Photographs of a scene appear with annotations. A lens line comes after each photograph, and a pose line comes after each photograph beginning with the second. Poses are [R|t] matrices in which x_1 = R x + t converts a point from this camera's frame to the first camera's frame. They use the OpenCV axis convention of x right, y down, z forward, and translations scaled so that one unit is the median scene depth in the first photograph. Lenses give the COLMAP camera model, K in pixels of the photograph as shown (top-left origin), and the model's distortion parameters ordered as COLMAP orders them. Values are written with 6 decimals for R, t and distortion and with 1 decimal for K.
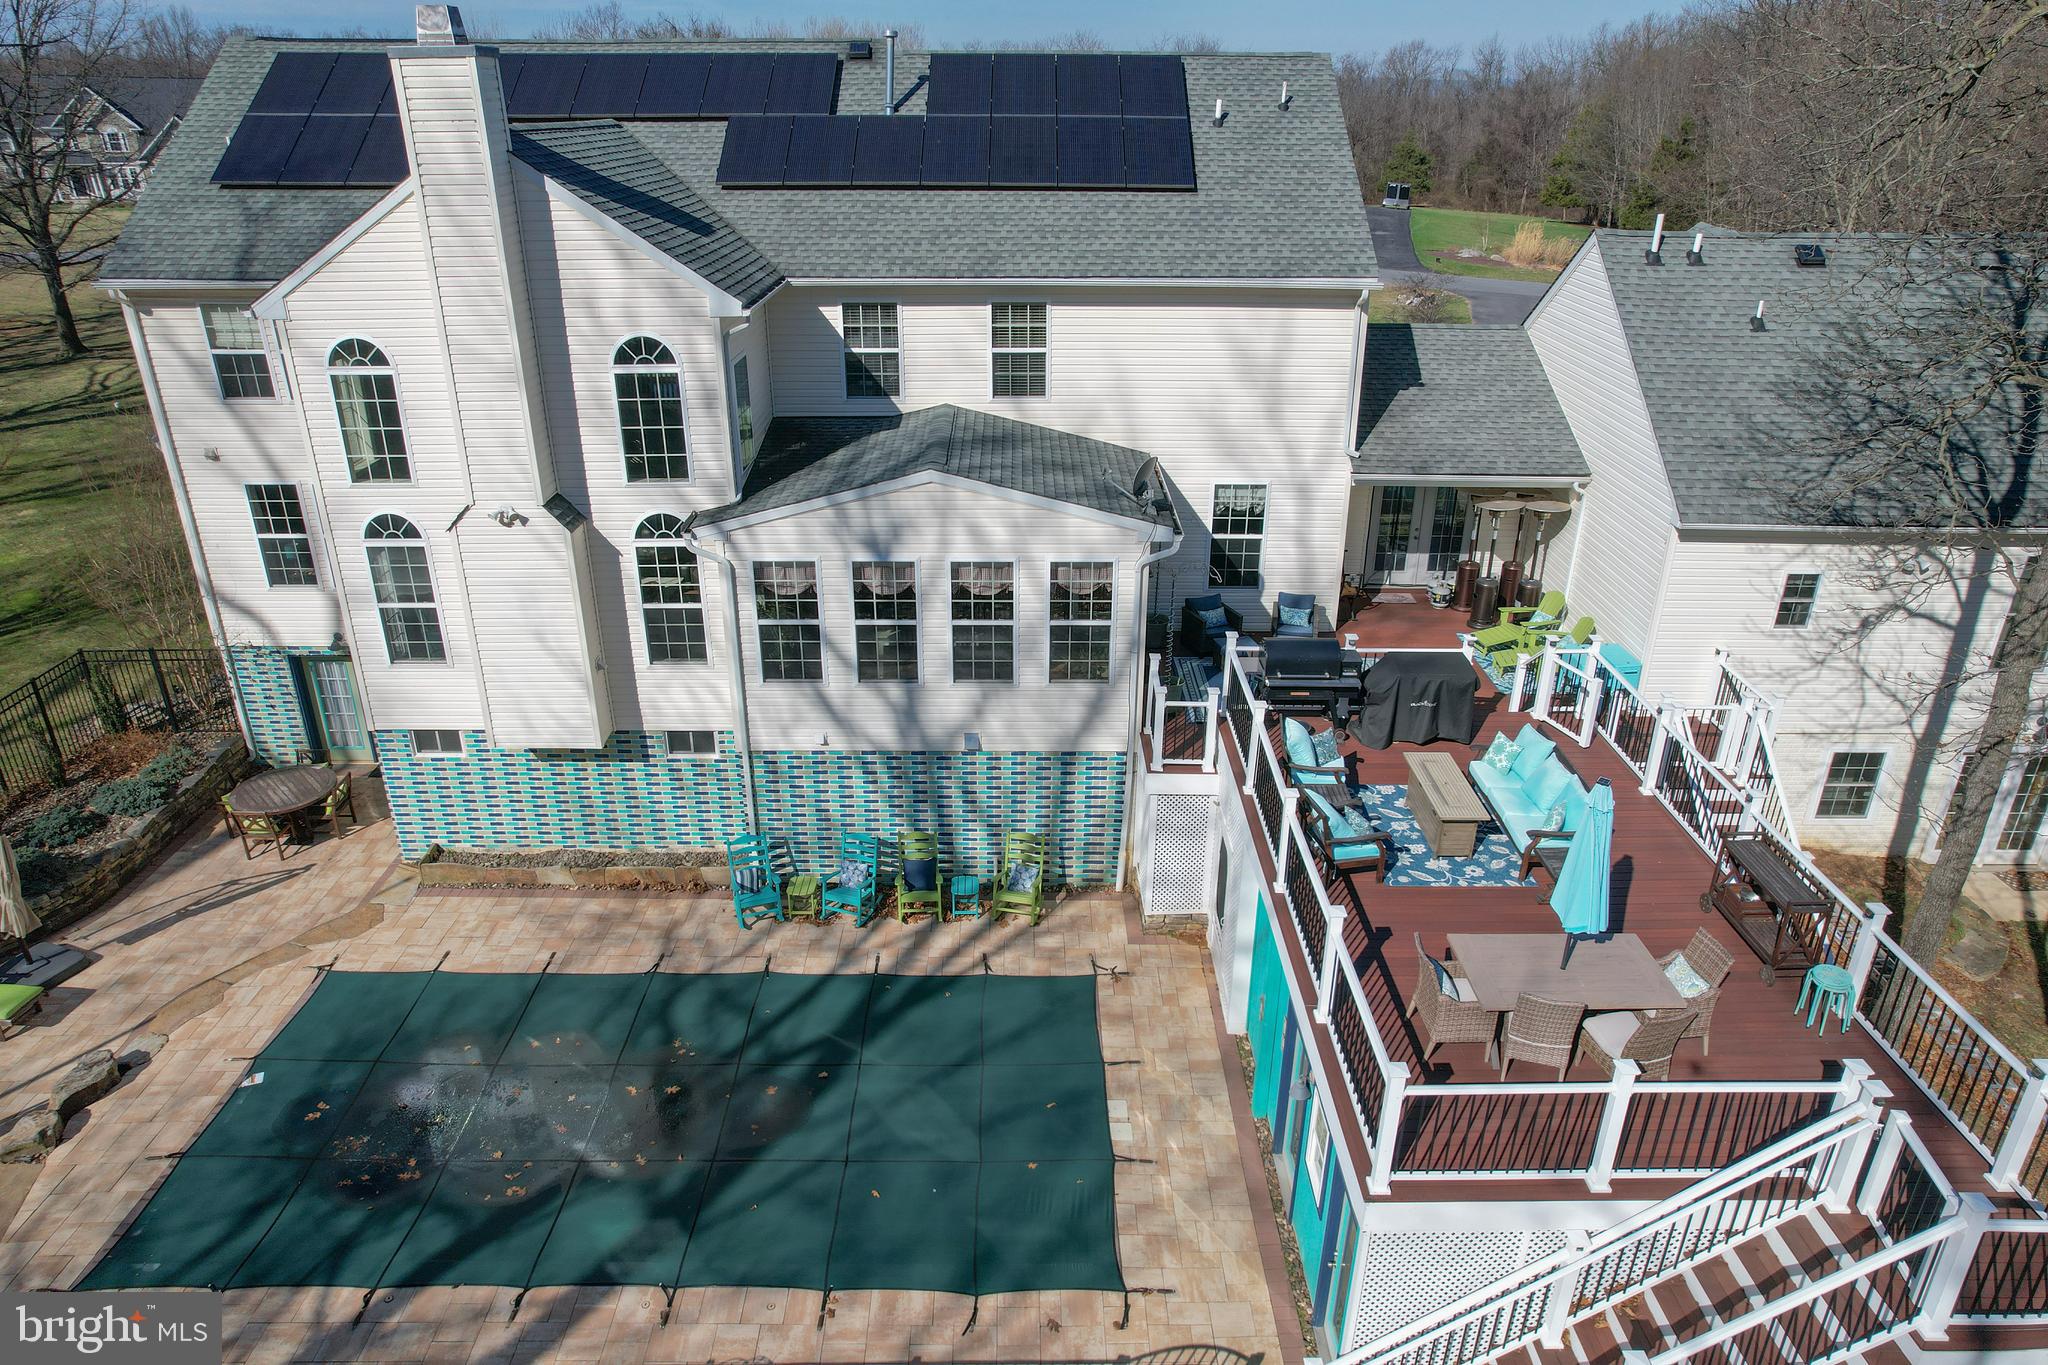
lens RADIAL K [[1307.3, 0, 1025.8], [0, 1307.3, 679.3], [0, 0, 1]] dist [-0.072009, 0.064943]
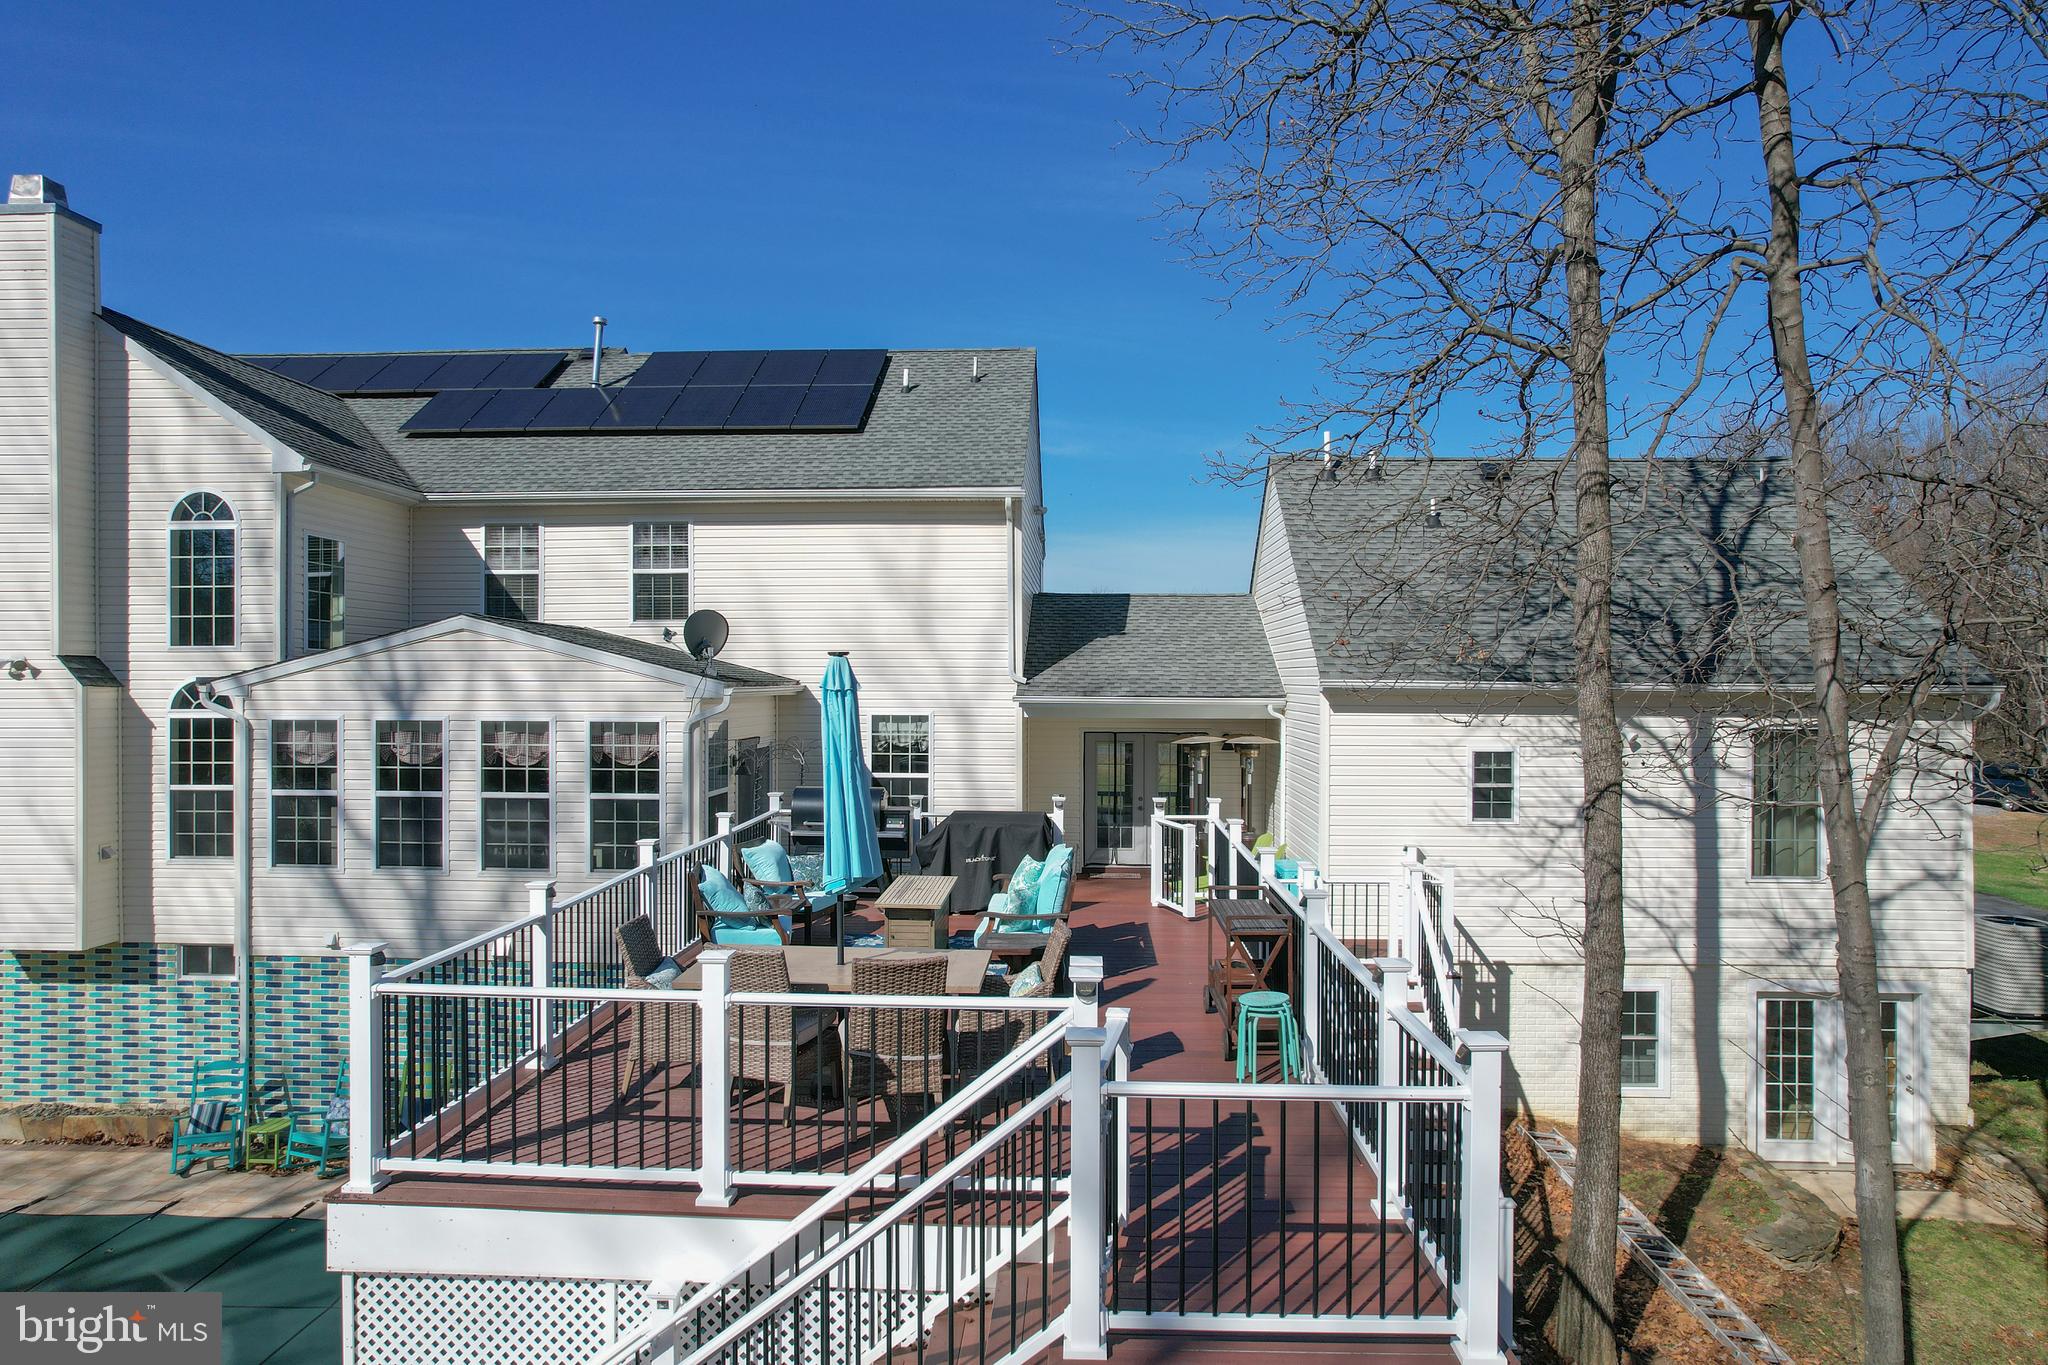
lens RADIAL K [[1307.3, 0, 1025.8], [0, 1307.3, 679.3], [0, 0, 1]] dist [-0.072009, 0.064943]
pose [[0.998629, -0.001218, -0.052336, 0.341521], [-0.020535, 0.910488, -0.413025, 0.228907], [0.048154, 0.413533, 0.909215, 0.191564]]
